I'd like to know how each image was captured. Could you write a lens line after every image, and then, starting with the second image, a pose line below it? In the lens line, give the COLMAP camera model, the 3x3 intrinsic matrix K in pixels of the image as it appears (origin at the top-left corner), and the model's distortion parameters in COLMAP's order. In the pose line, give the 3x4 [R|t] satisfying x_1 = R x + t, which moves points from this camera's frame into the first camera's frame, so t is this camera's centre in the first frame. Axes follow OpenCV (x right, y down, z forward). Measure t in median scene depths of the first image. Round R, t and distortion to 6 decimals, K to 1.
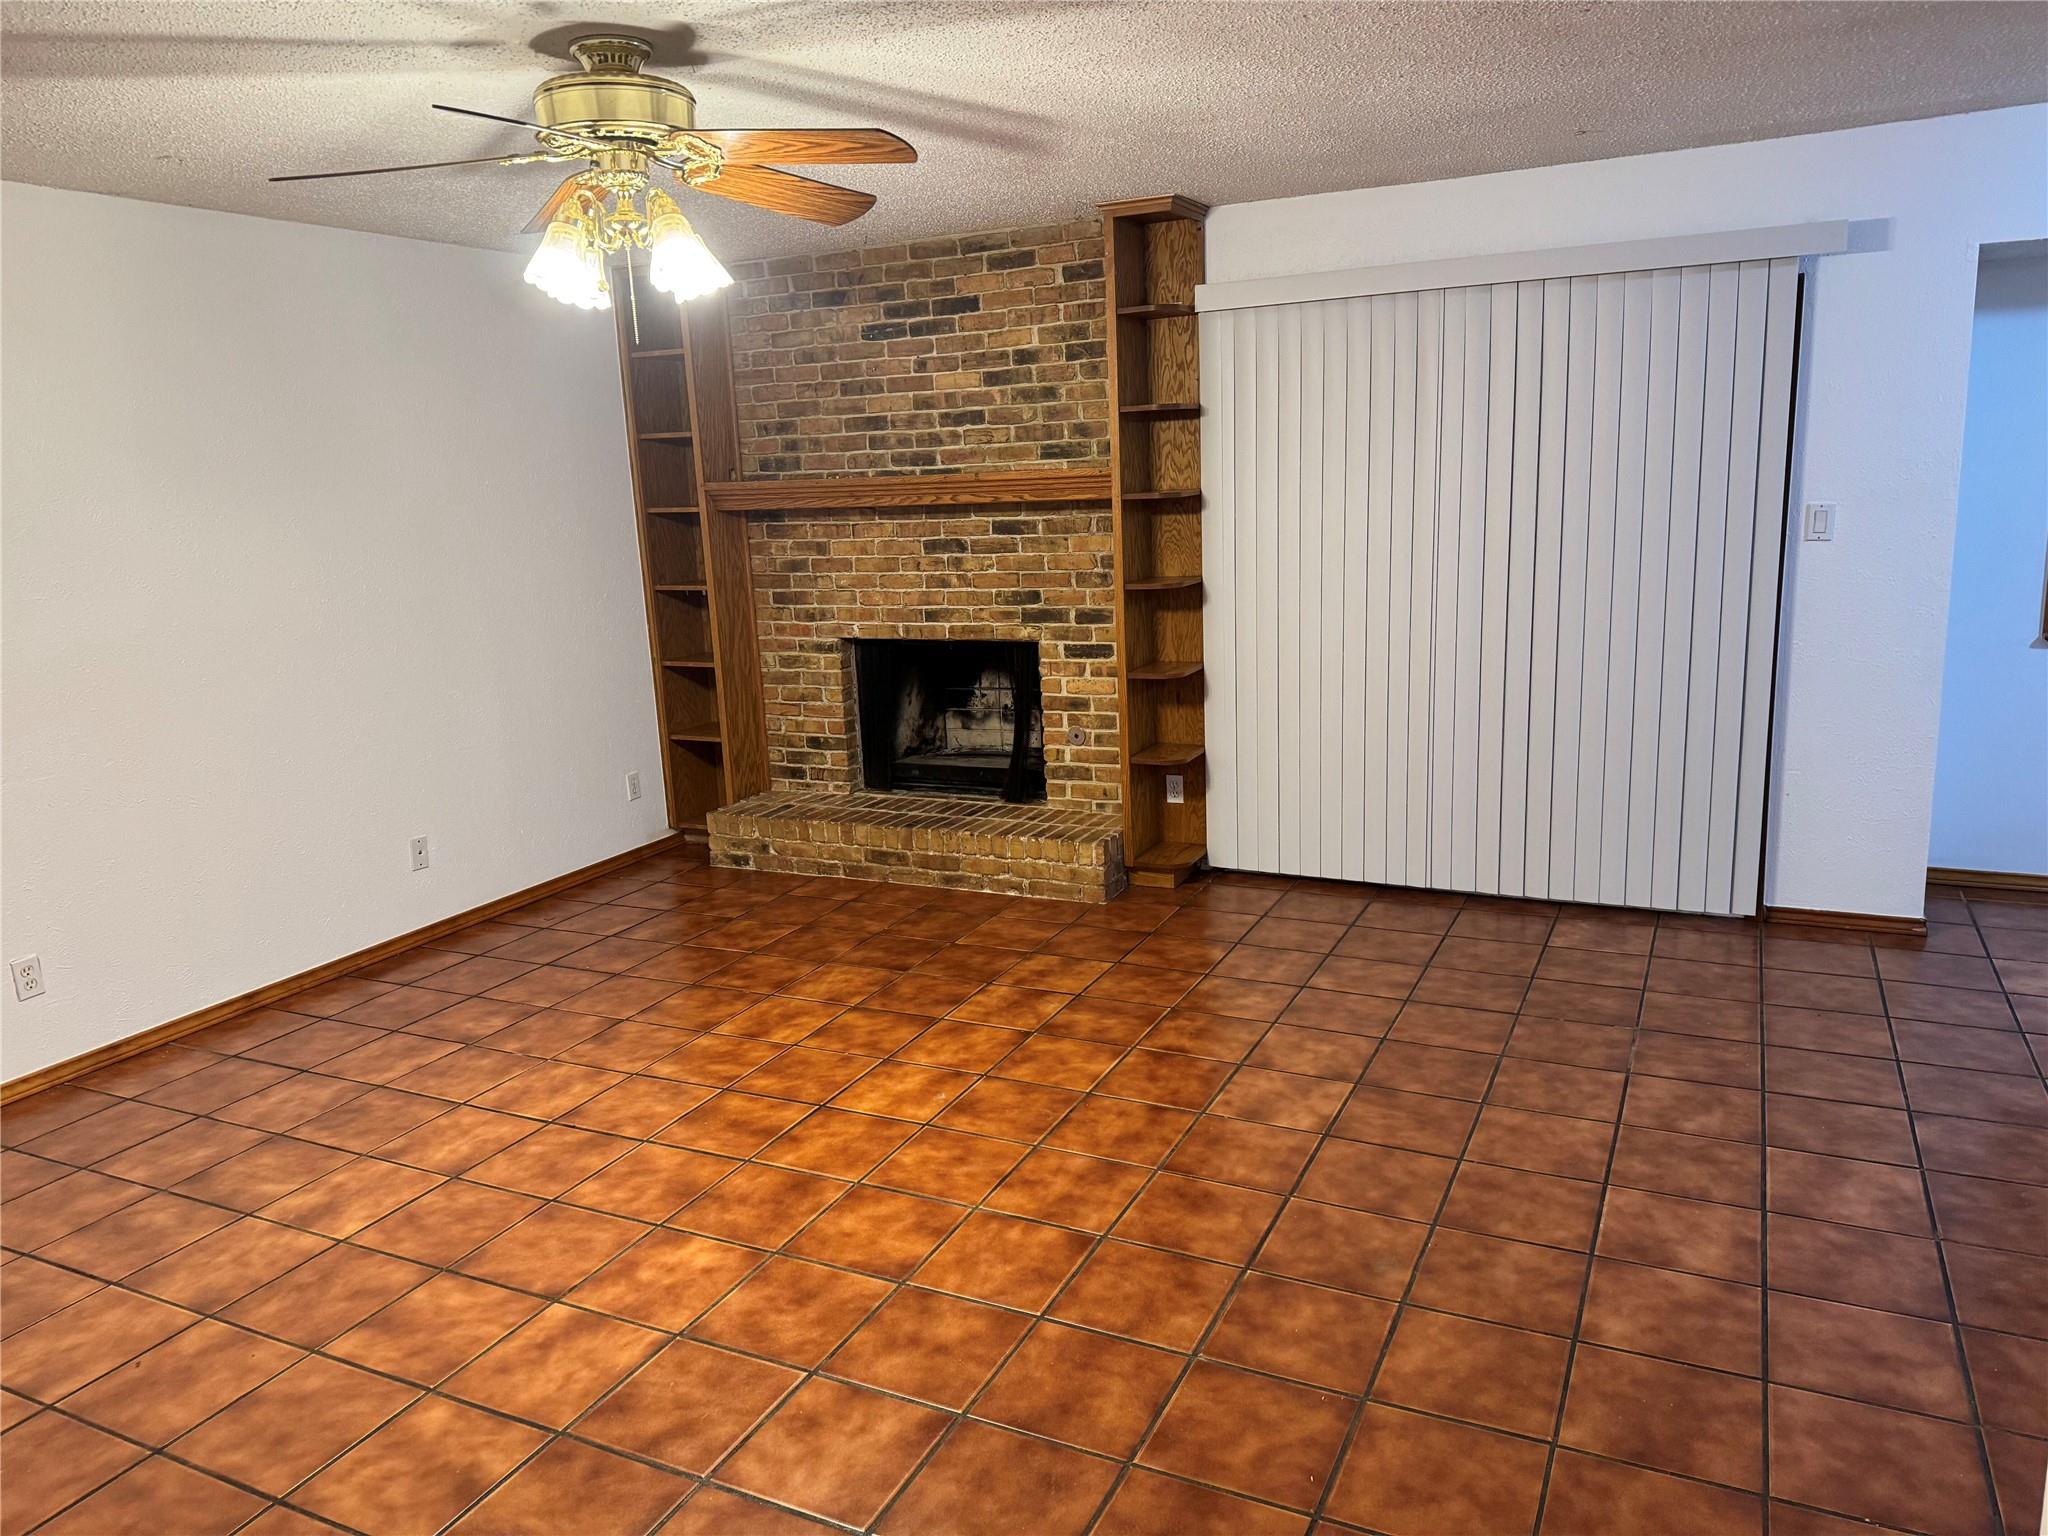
lens RADIAL K [[1449.1, 0, 1027.4], [0, 1449.1, 764.7], [0, 0, 1]] dist [0.034680, -0.038210]
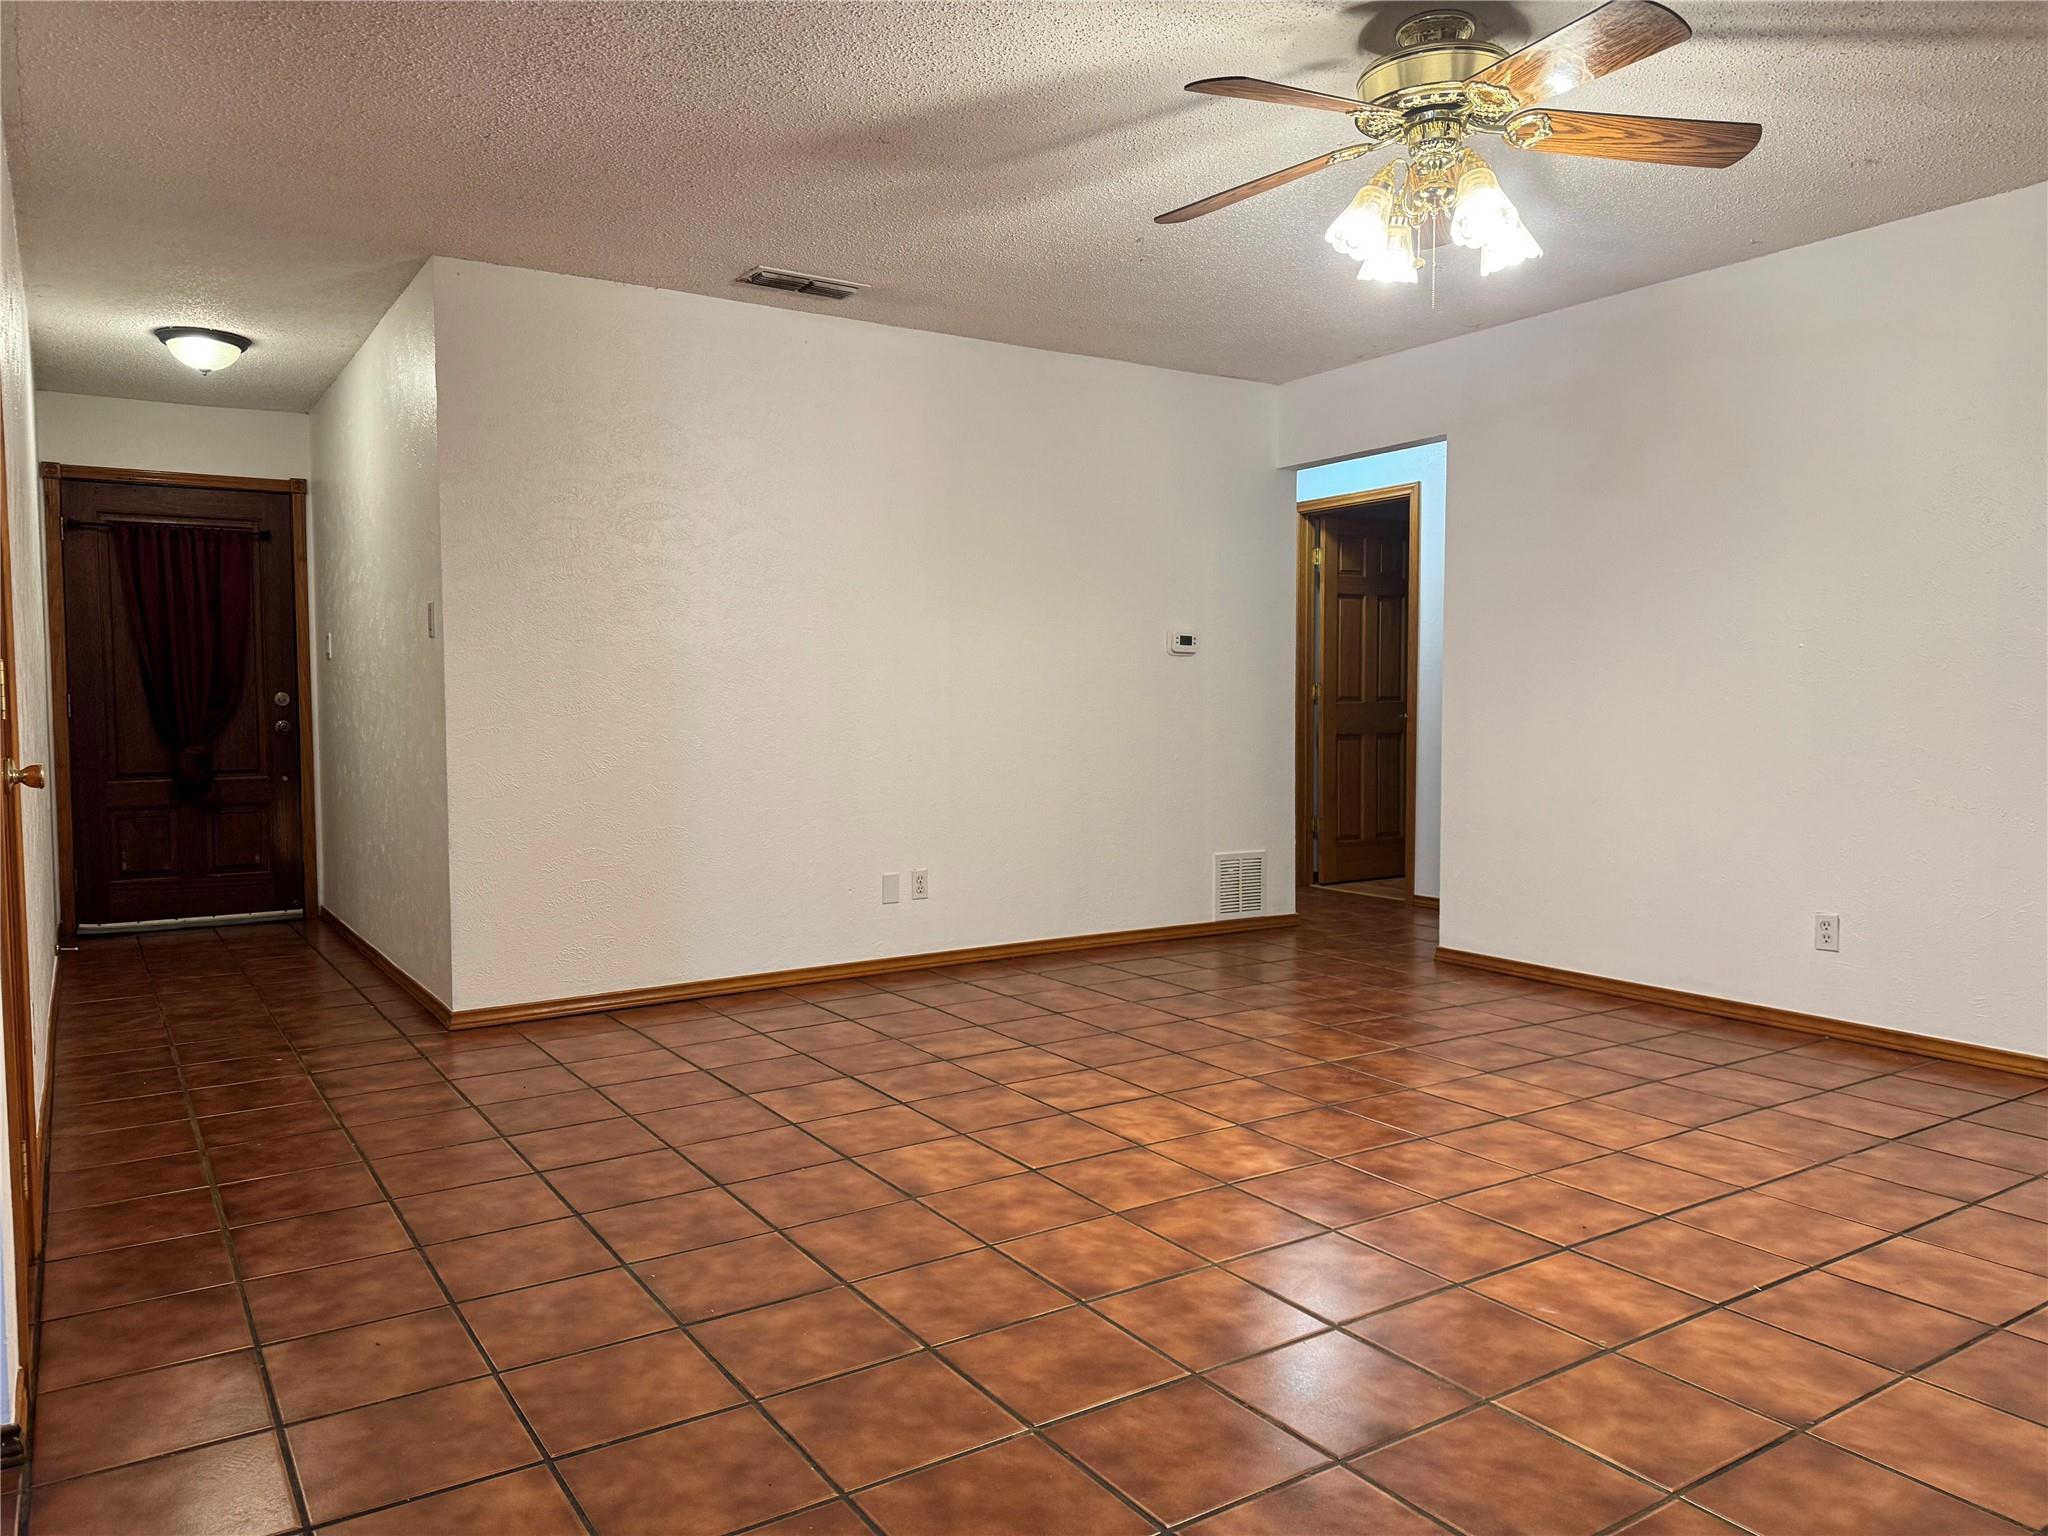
lens RADIAL K [[1449.1, 0, 1027.7], [0, 1449.1, 772.4], [0, 0, 1]] dist [0.034680, -0.038210]
pose [[-0.514898, 0.095163, -0.851953, 0.709079], [-0.148798, 0.968812, 0.198146, -0.127197], [0.844239, 0.228794, -0.484679, 1.225012]]
